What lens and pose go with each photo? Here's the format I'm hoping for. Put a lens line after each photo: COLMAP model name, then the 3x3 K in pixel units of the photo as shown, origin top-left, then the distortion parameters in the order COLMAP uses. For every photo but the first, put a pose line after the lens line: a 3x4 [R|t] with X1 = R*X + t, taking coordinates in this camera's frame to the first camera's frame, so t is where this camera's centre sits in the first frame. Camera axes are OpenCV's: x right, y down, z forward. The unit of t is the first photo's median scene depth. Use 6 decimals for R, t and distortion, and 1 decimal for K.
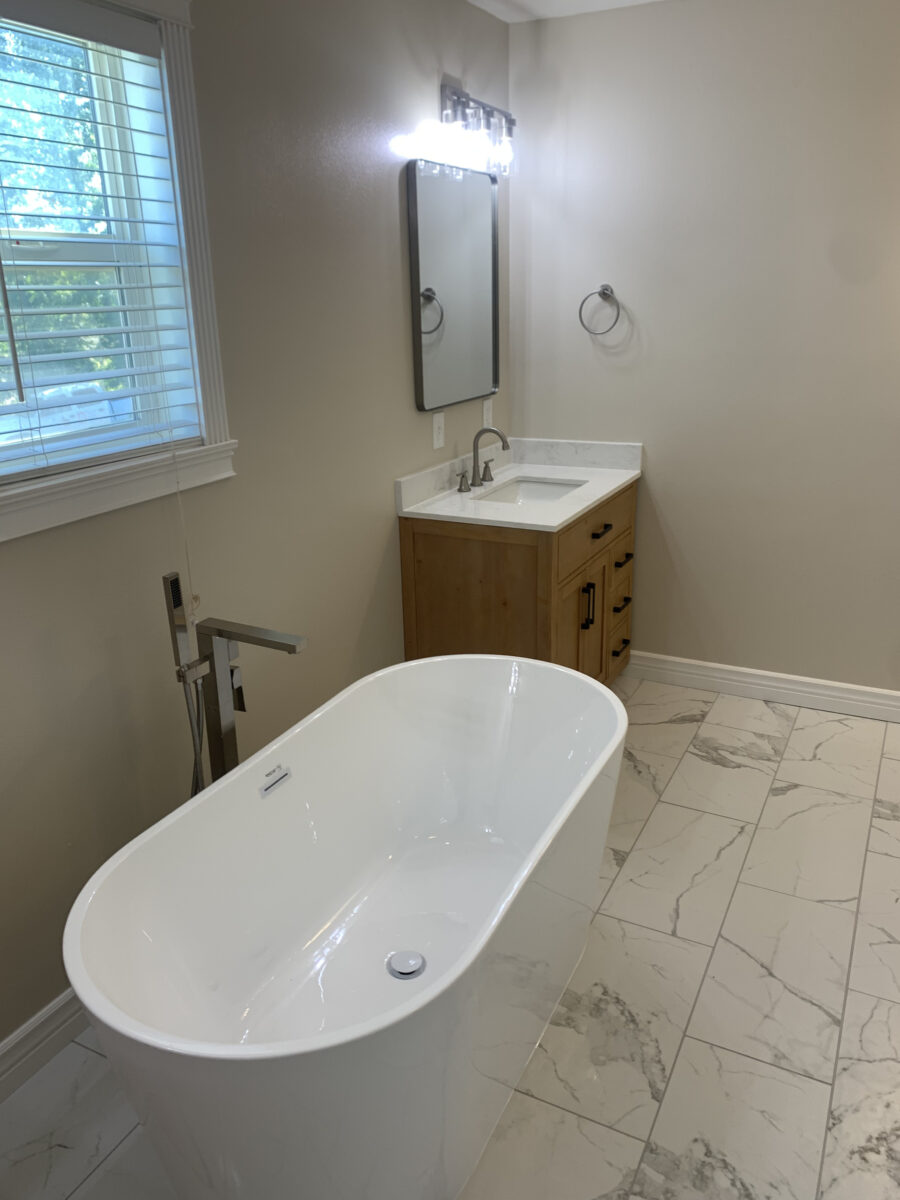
lens RADIAL K [[911.6, 0, 446.1], [0, 911.6, 597.6], [0, 0, 1]] dist [0.004022, -0.003694]
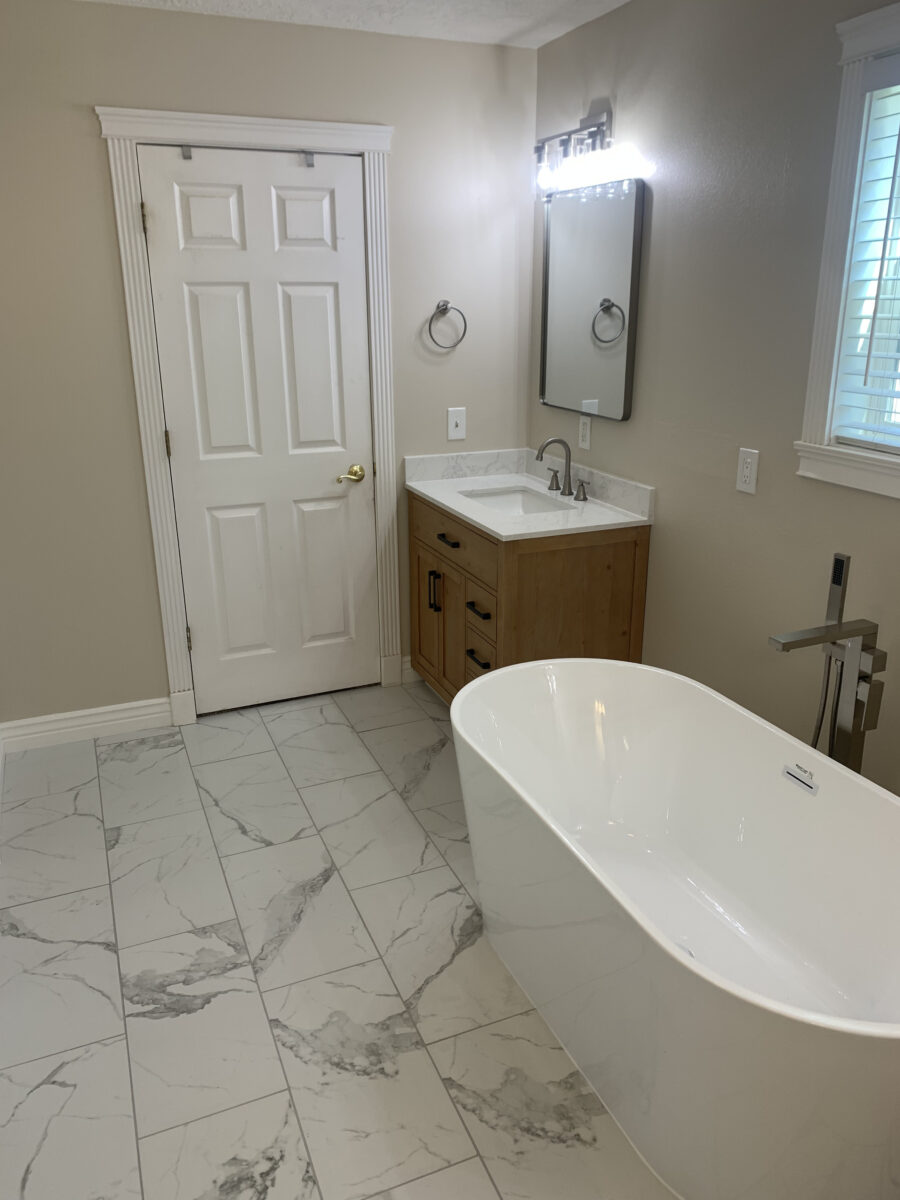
lens RADIAL K [[914.9, 0, 472.1], [0, 914.9, 594.0], [0, 0, 1]] dist [0.046969, -0.052661]
pose [[-0.628935, 0.261843, -0.732038, 0.863368], [-0.241647, 0.829104, 0.504175, -0.466592], [0.738950, 0.493988, -0.458179, 1.260658]]
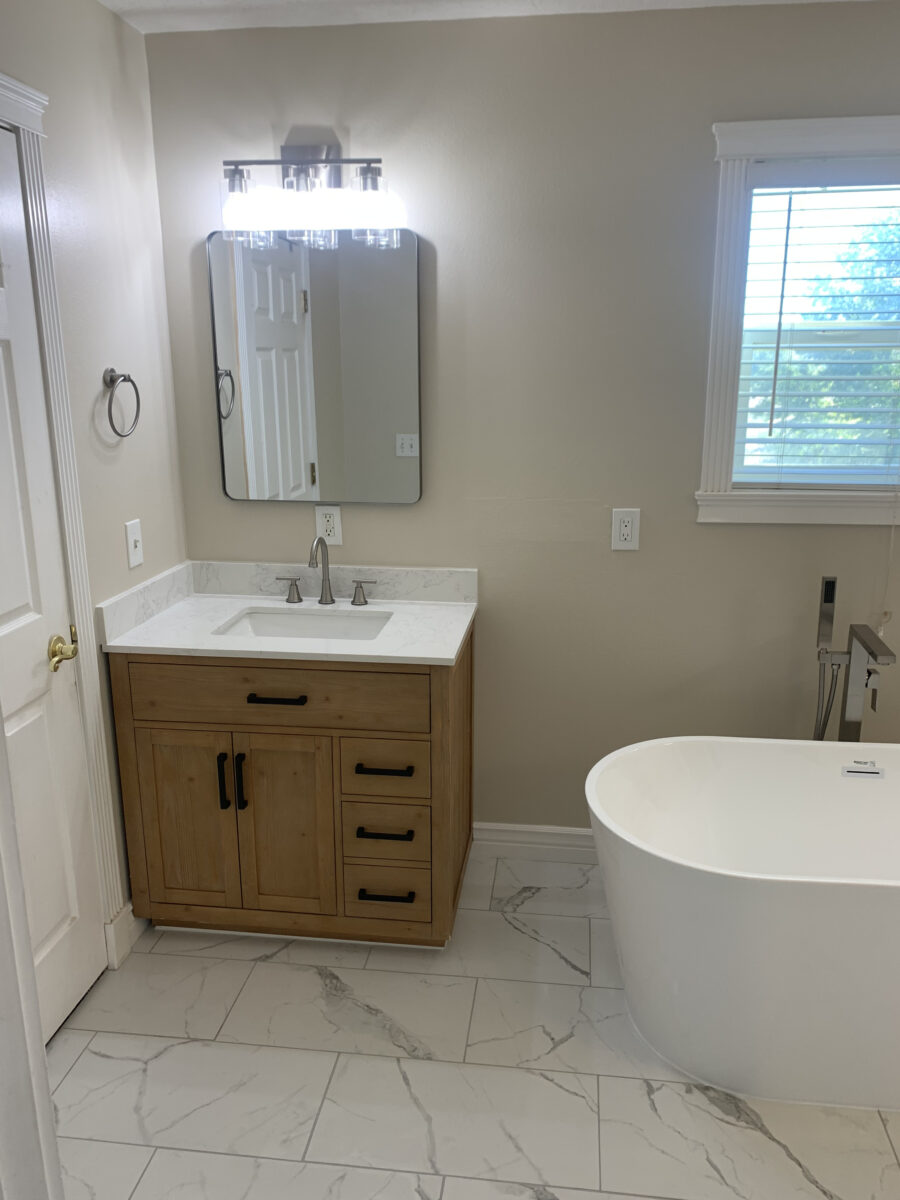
lens RADIAL K [[914.9, 0, 472.1], [0, 914.9, 594.0], [0, 0, 1]] dist [0.046969, -0.052661]
pose [[0.352787, 0.250559, -0.901533, 0.754343], [-0.313432, 0.939464, 0.138449, -0.025192], [0.881647, 0.233726, 0.409964, 0.005816]]
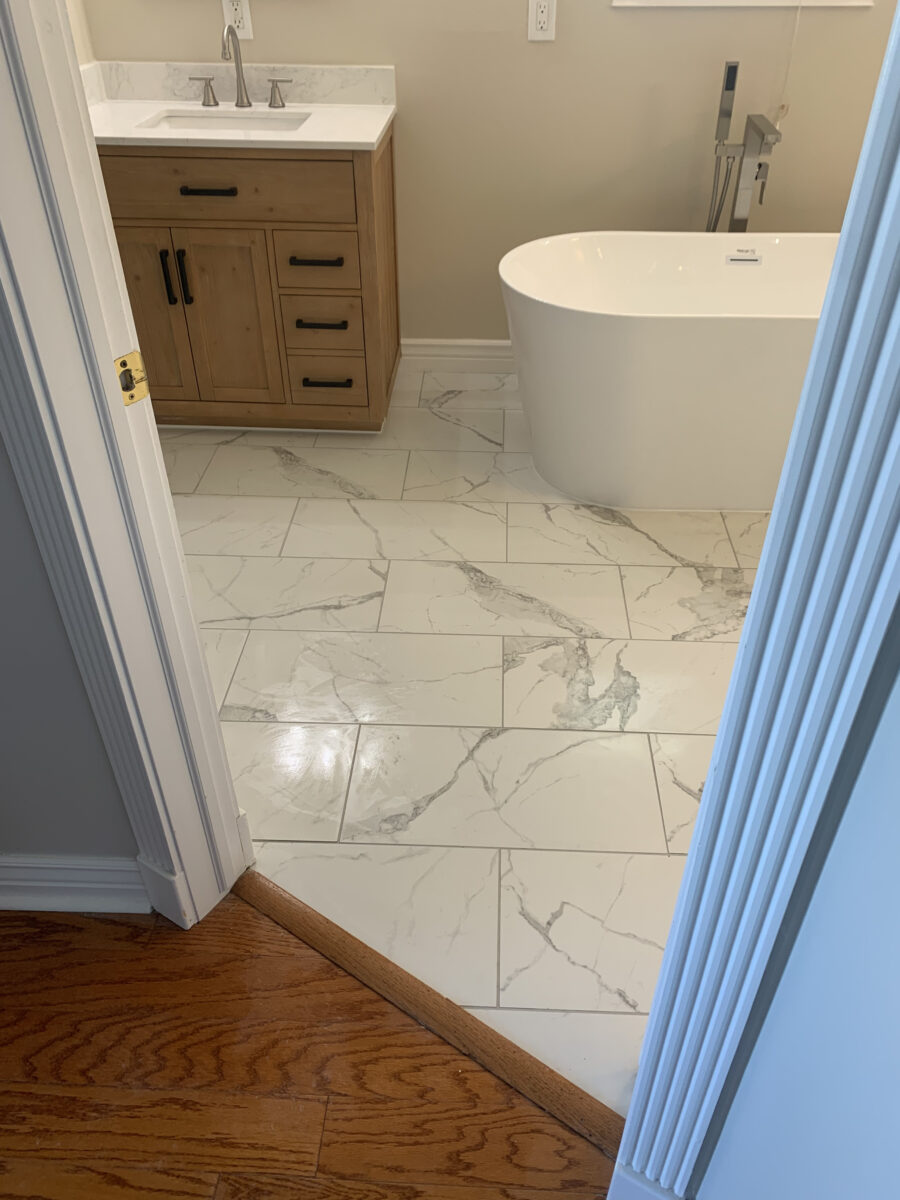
lens RADIAL K [[914.2, 0, 468.3], [0, 914.2, 581.9], [0, 0, 1]] dist [0.098073, -0.133837]
pose [[0.425153, 0.553819, -0.715912, 1.007421], [-0.308854, 0.832250, 0.460400, 0.107522], [0.850796, 0.025372, 0.524883, -0.054530]]
